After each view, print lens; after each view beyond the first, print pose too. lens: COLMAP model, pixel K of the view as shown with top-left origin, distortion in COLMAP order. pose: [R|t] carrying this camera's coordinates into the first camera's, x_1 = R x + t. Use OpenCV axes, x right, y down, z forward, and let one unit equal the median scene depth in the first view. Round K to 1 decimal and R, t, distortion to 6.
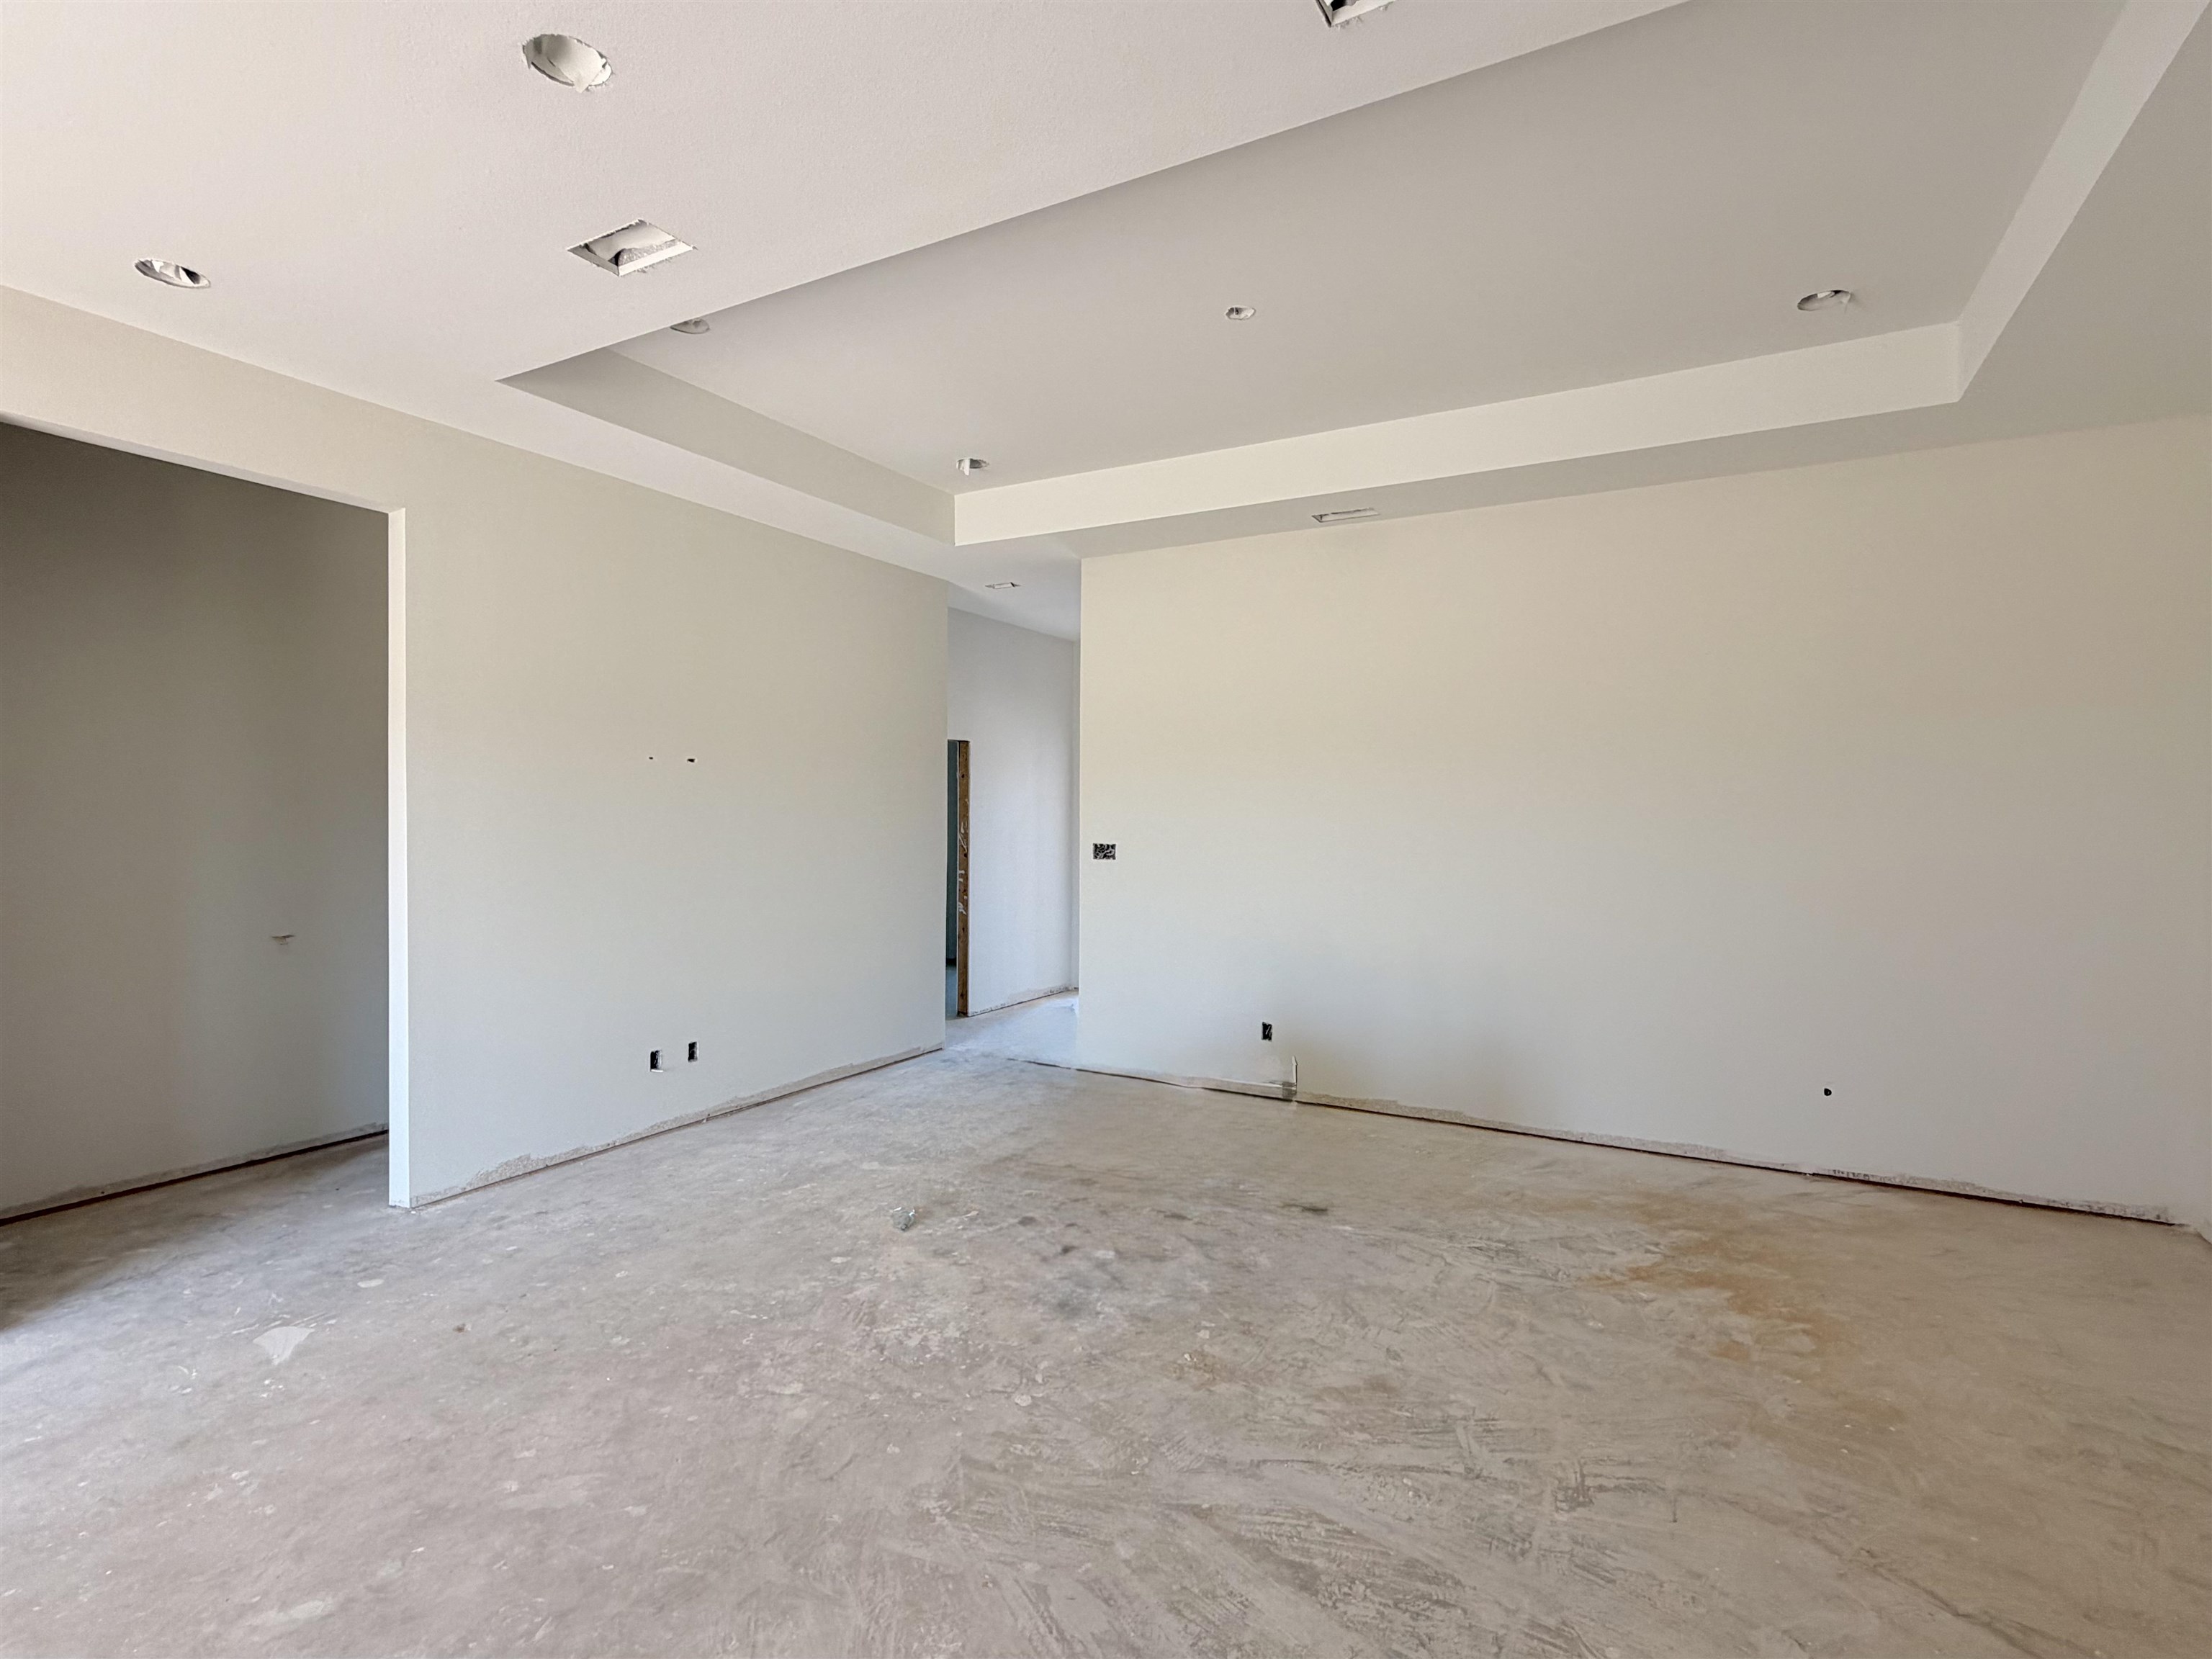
lens RADIAL K [[1080.8, 0, 1109.6], [0, 1080.8, 819.6], [0, 0, 1]] dist [-0.000926, -0.000063]
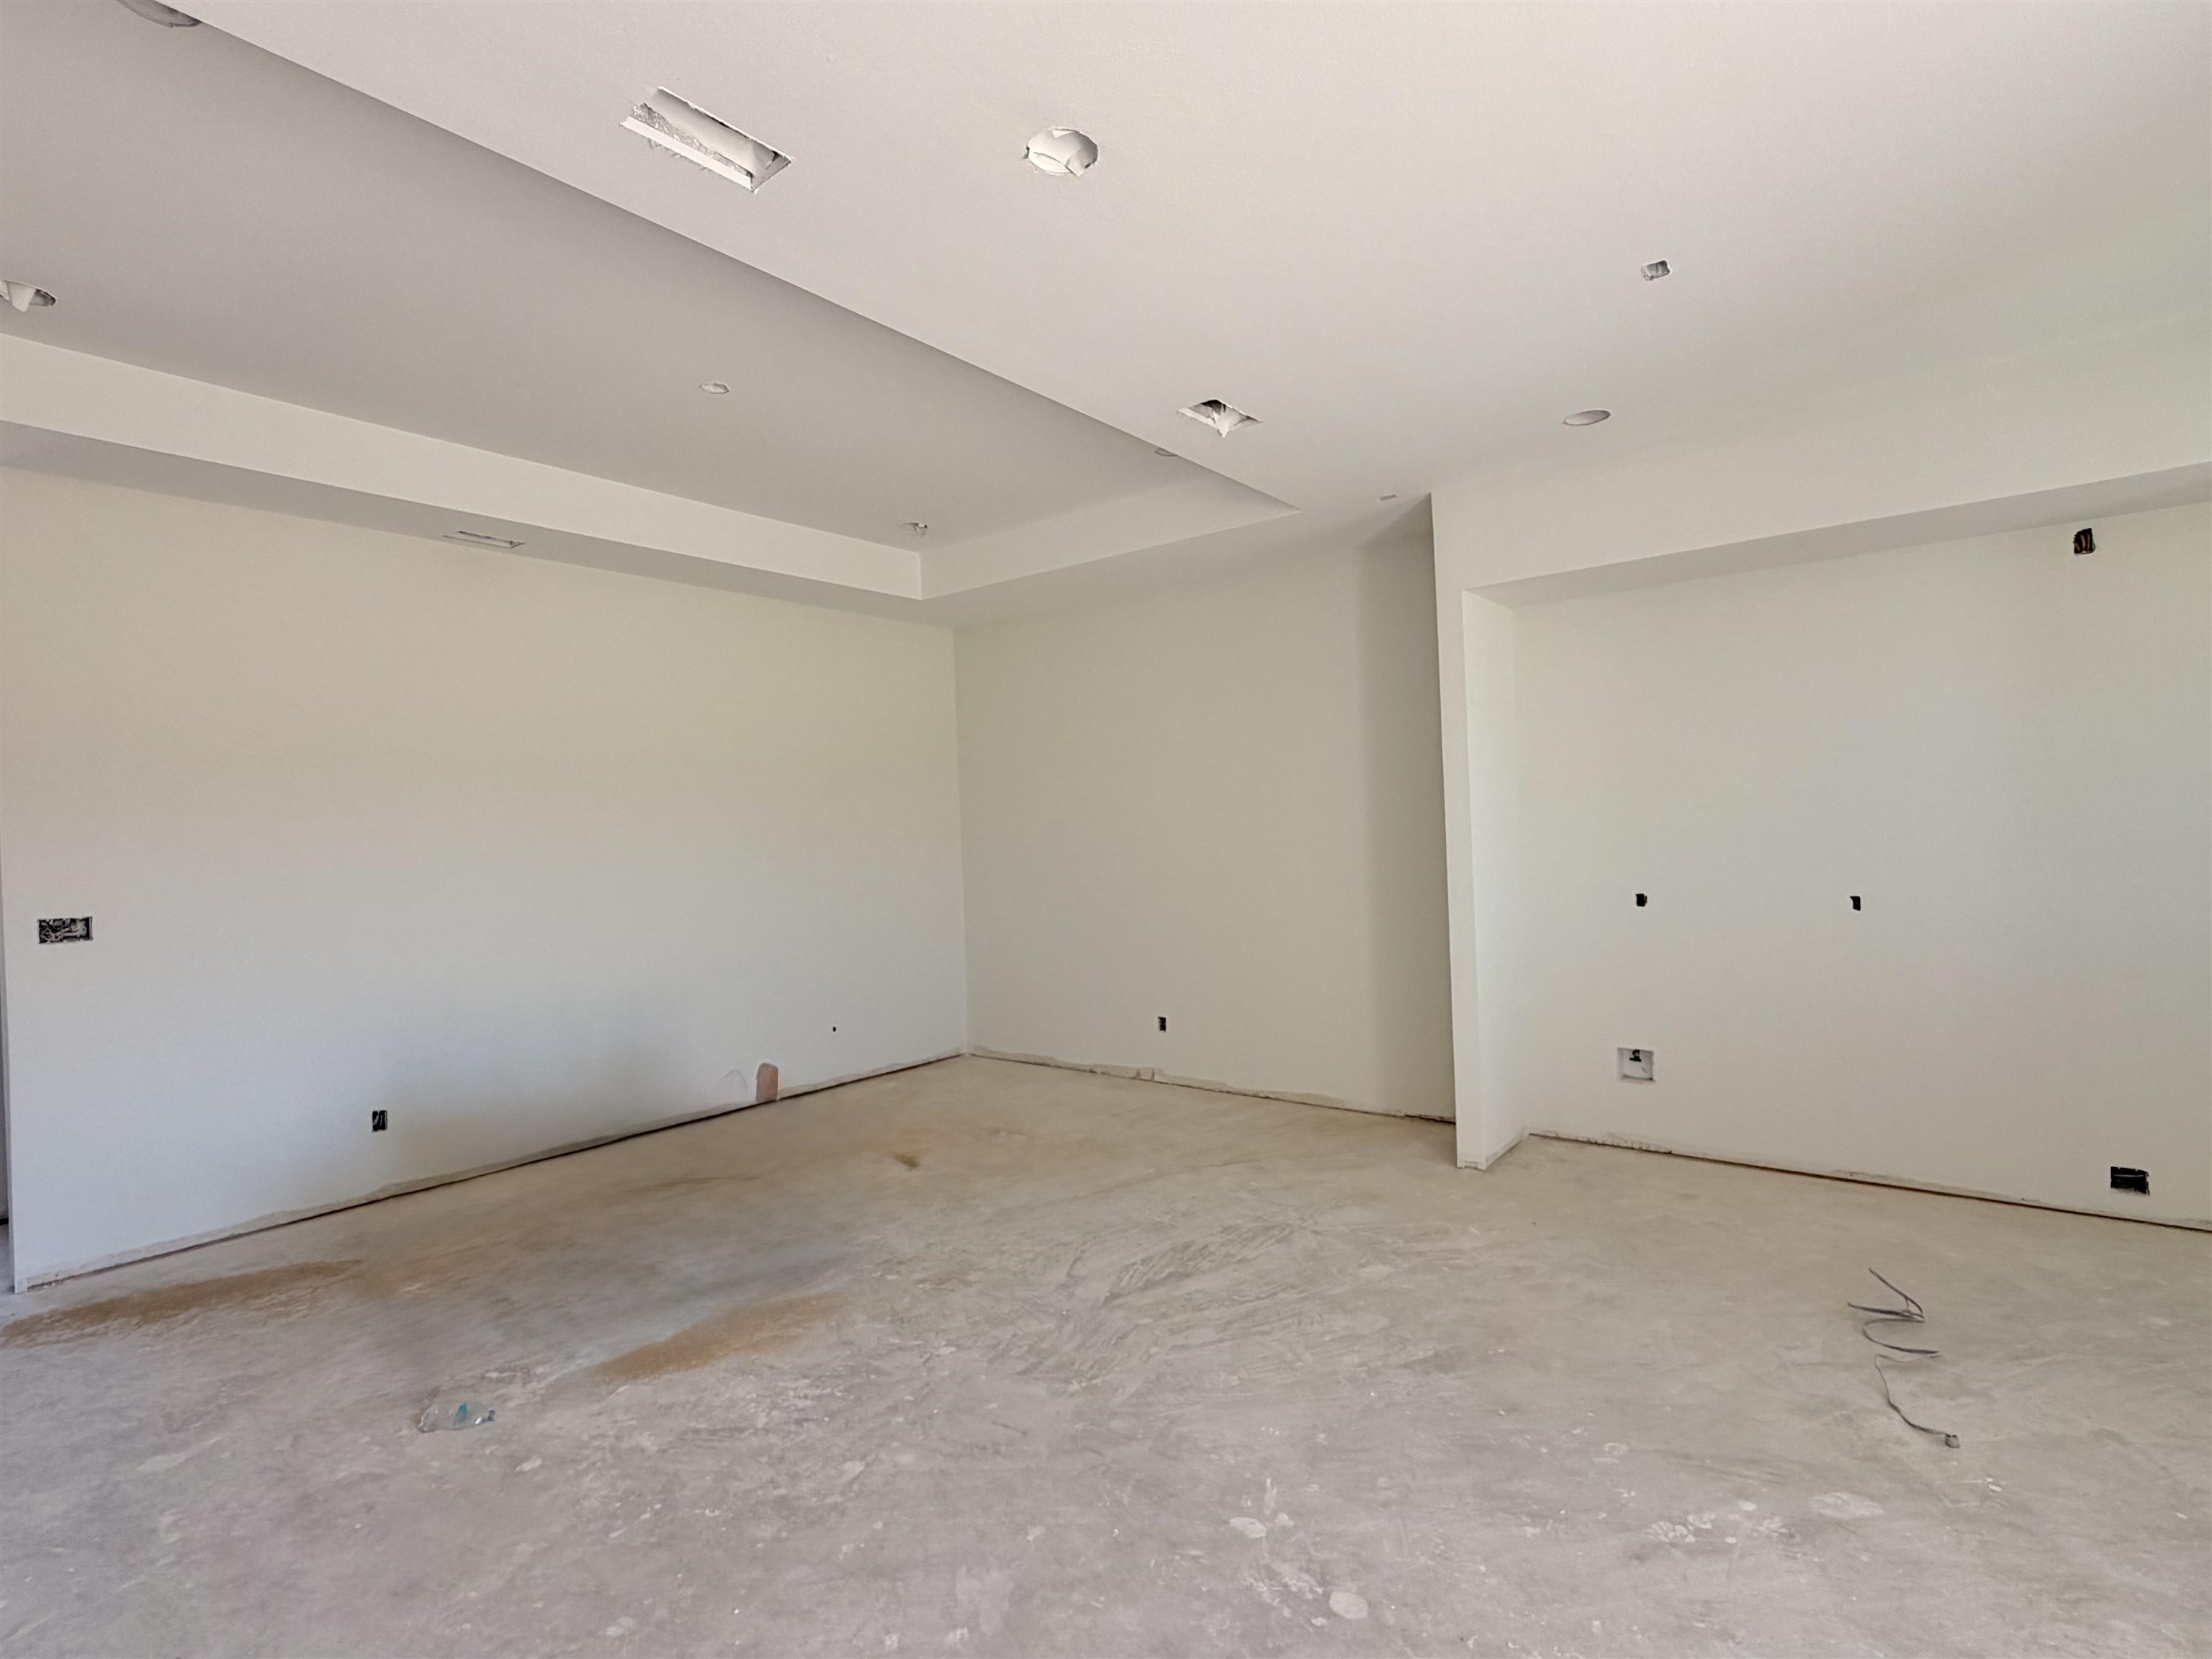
lens RADIAL K [[1080.8, 0, 1089.6], [0, 1080.8, 832.0], [0, 0, 1]] dist [-0.000926, -0.000063]
pose [[0.172519, -0.010807, 0.984947, -1.079557], [0.040849, 0.999158, 0.003808, -0.014853], [-0.984159, 0.039578, 0.172815, 0.568874]]
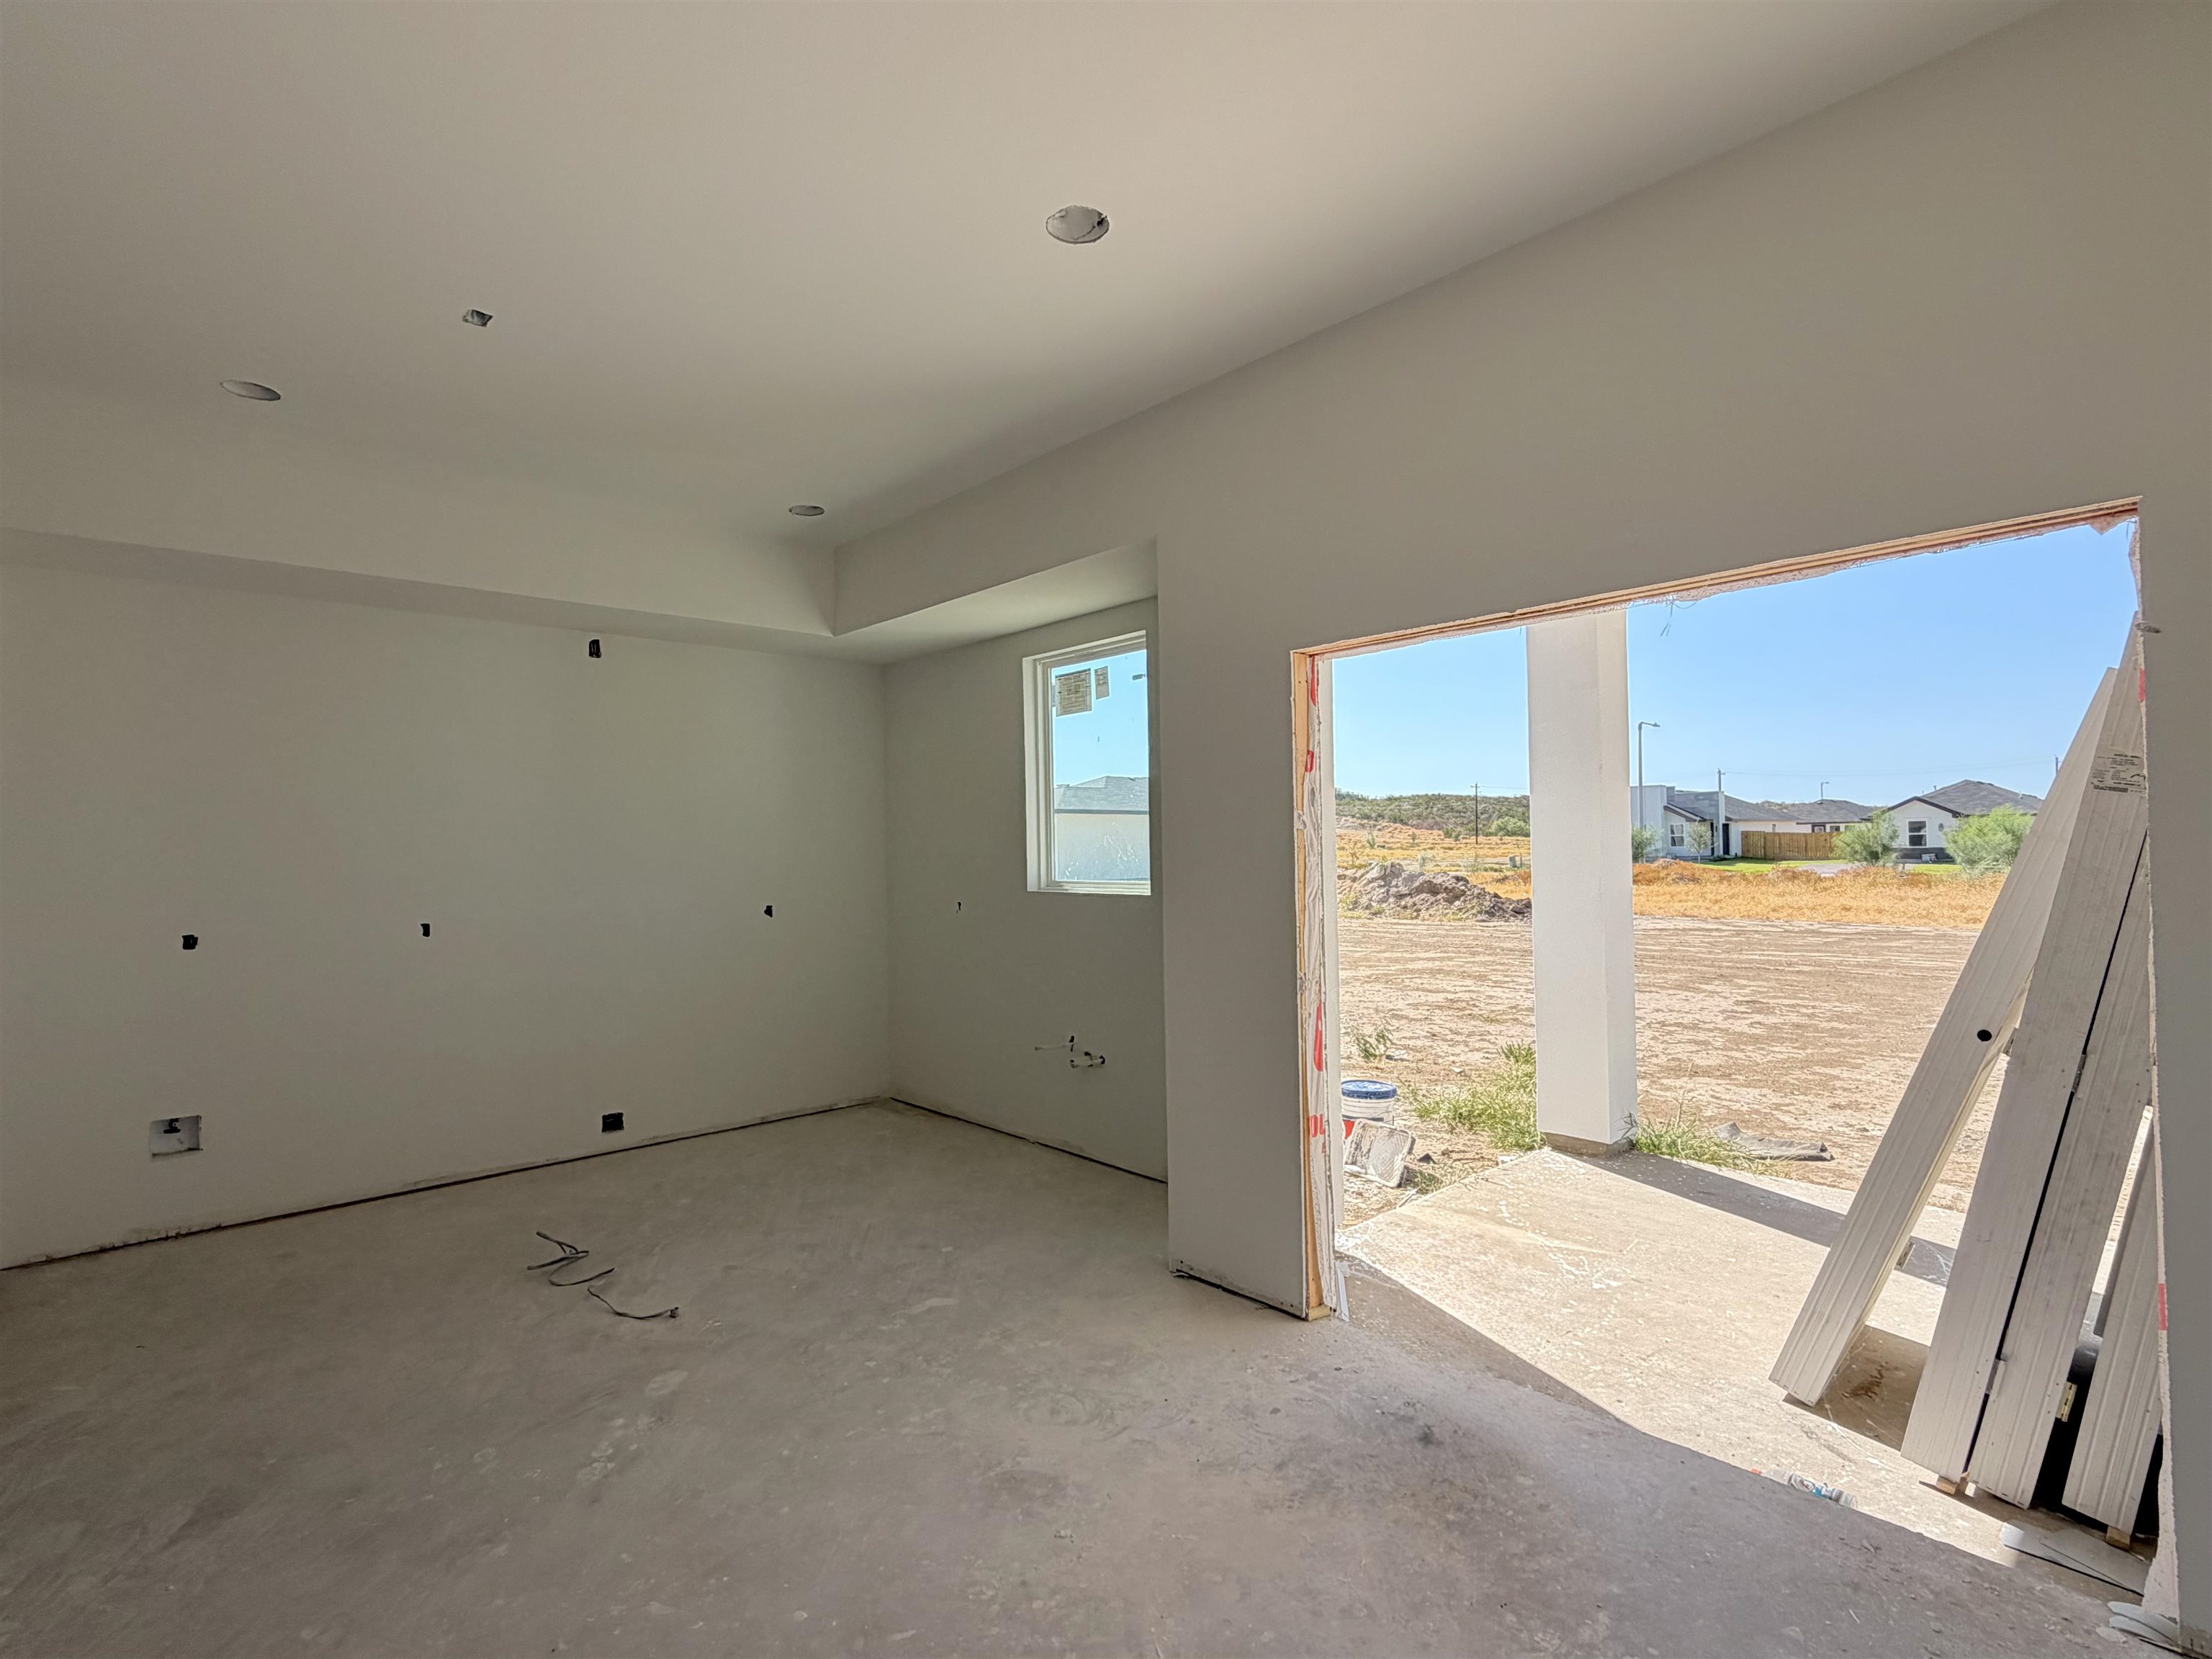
lens RADIAL K [[1080.8, 0, 1109.8], [0, 1080.8, 836.5], [0, 0, 1]] dist [-0.000926, -0.000063]
pose [[-0.949119, 0.011974, 0.314690, -0.923027], [0.011691, 0.999928, -0.002789, 0.007332], [-0.314701, 0.001032, -0.949190, 0.983832]]
